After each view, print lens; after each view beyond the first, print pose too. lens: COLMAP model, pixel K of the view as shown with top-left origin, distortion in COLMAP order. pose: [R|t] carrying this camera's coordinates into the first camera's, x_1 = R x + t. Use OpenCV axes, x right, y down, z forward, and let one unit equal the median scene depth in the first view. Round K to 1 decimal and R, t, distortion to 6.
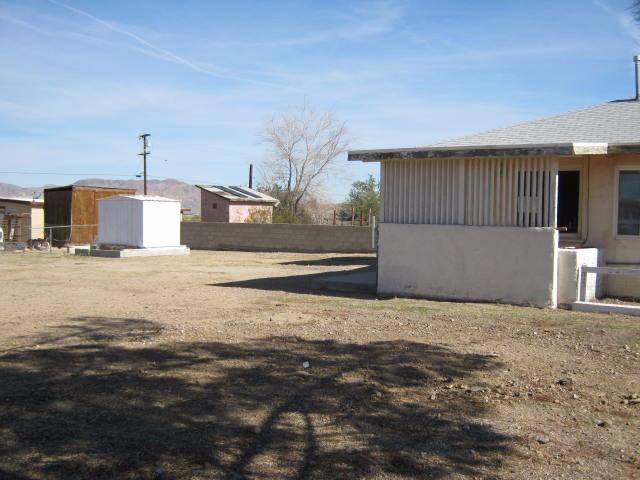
lens RADIAL K [[719.3, 0, 324.9], [0, 719.3, 244.3], [0, 0, 1]] dist [-0.084108, 0.000000]
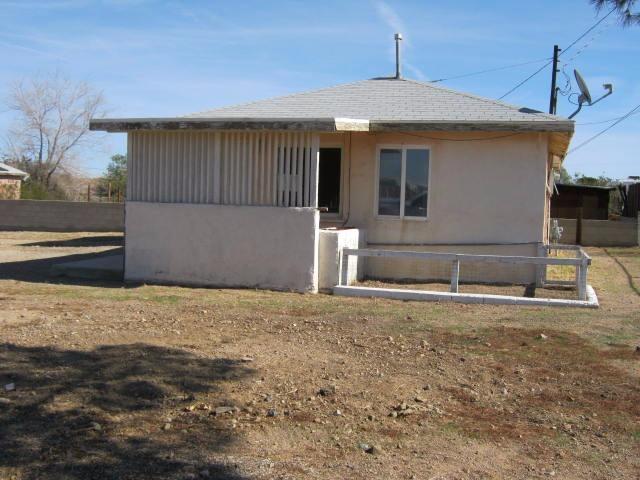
lens RADIAL K [[719.3, 0, 316.4], [0, 719.3, 236.9], [0, 0, 1]] dist [-0.084108, 0.000000]
pose [[0.952027, -0.007629, 0.305920, 0.032876], [0.000405, 0.999720, 0.023667, -0.007342], [-0.306015, -0.022408, 0.951763, 0.095923]]
